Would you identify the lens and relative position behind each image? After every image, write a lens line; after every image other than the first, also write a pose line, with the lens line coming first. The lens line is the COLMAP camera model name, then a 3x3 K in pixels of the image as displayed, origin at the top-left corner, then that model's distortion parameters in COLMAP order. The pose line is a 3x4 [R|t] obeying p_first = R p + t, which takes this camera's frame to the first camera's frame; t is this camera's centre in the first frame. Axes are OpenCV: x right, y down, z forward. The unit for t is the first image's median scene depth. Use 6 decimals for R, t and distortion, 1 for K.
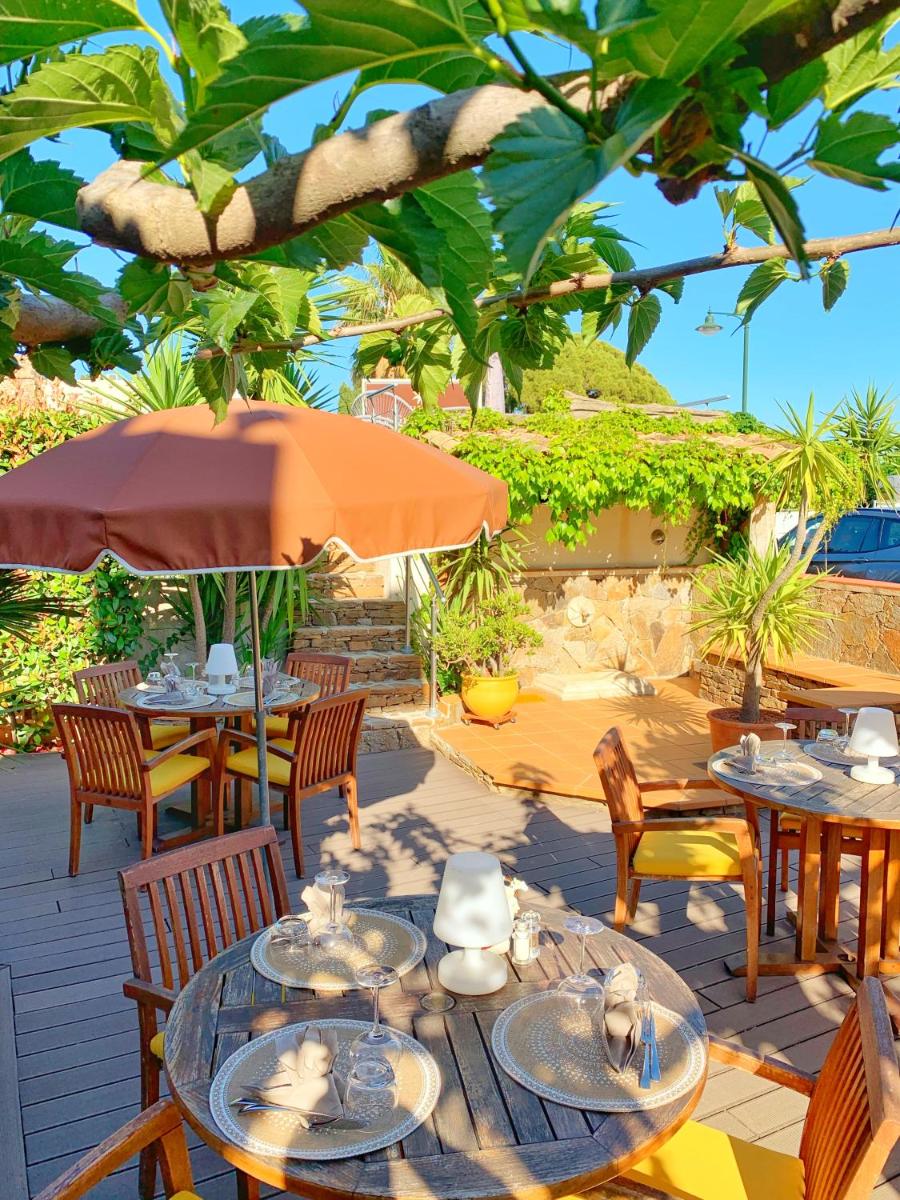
lens RADIAL K [[889.8, 0, 450.7], [0, 889.8, 626.9], [0, 0, 1]] dist [-0.008132, -0.002338]
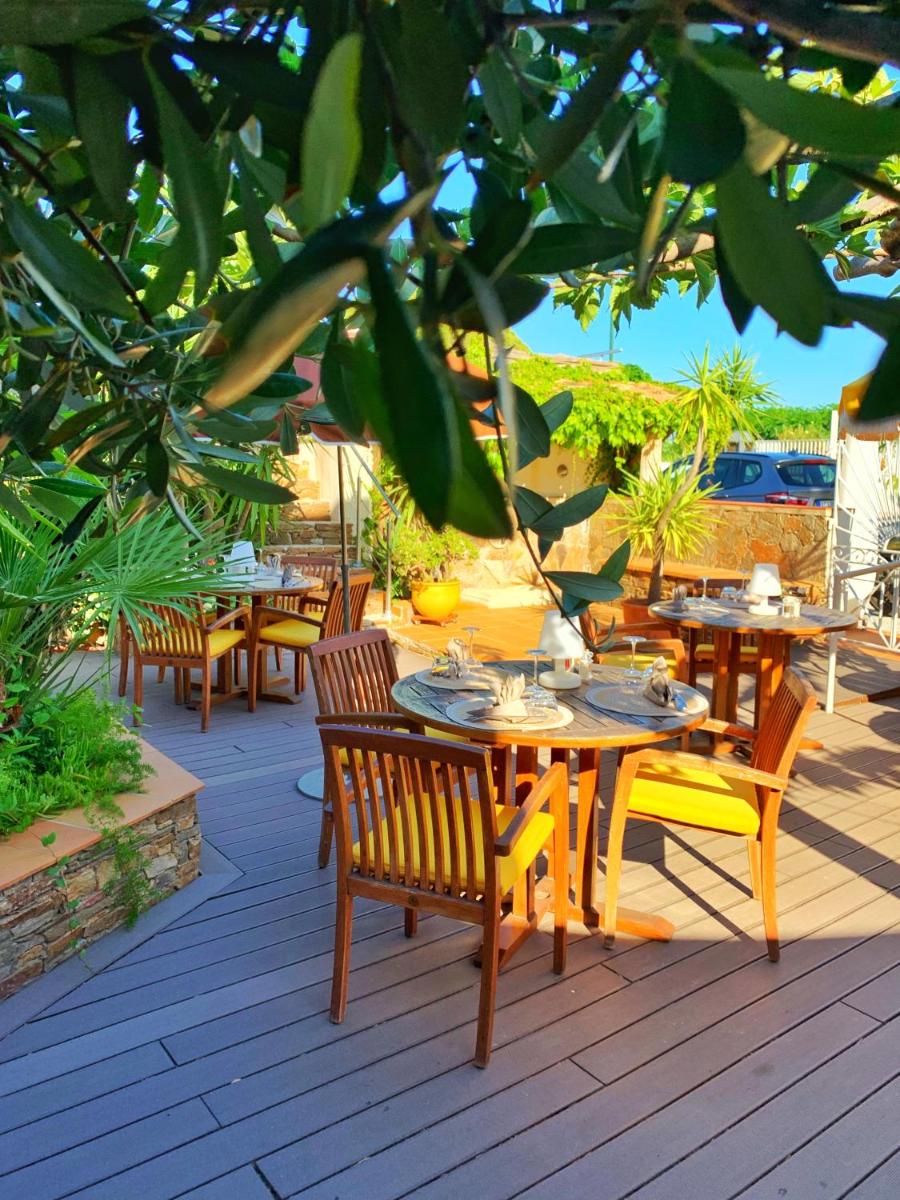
lens RADIAL K [[911.3, 0, 450.3], [0, 911.3, 631.1], [0, 0, 1]] dist [0.033245, -0.001609]
pose [[0.985614, -0.018579, 0.167987, -0.138967], [0.011547, 0.999019, 0.042741, 0.066474], [-0.168616, -0.040186, 0.984862, -0.191682]]
